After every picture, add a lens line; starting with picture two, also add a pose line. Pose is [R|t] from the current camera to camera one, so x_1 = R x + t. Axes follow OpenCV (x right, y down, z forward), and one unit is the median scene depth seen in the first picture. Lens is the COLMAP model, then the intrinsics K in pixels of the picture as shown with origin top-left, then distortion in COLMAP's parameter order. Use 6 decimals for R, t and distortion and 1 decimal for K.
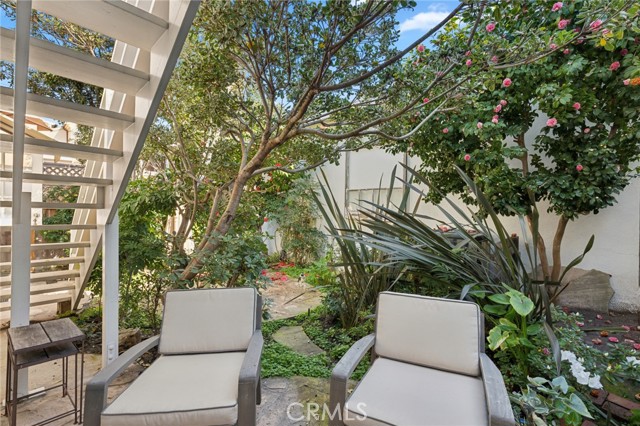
lens RADIAL K [[298.8, 0, 318.6], [0, 298.8, 213.1], [0, 0, 1]] dist [-0.005360, -0.000698]
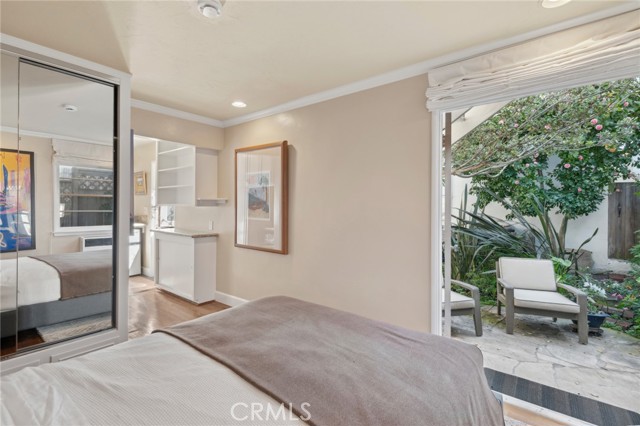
lens RADIAL K [[298.8, 0, 319.6], [0, 298.8, 208.6], [0, 0, 1]] dist [-0.005360, -0.000698]
pose [[0.995429, -0.004591, 0.095398, -0.763035], [0.004884, 0.999984, -0.002839, -0.040249], [-0.095383, 0.003292, 0.995435, -0.562961]]
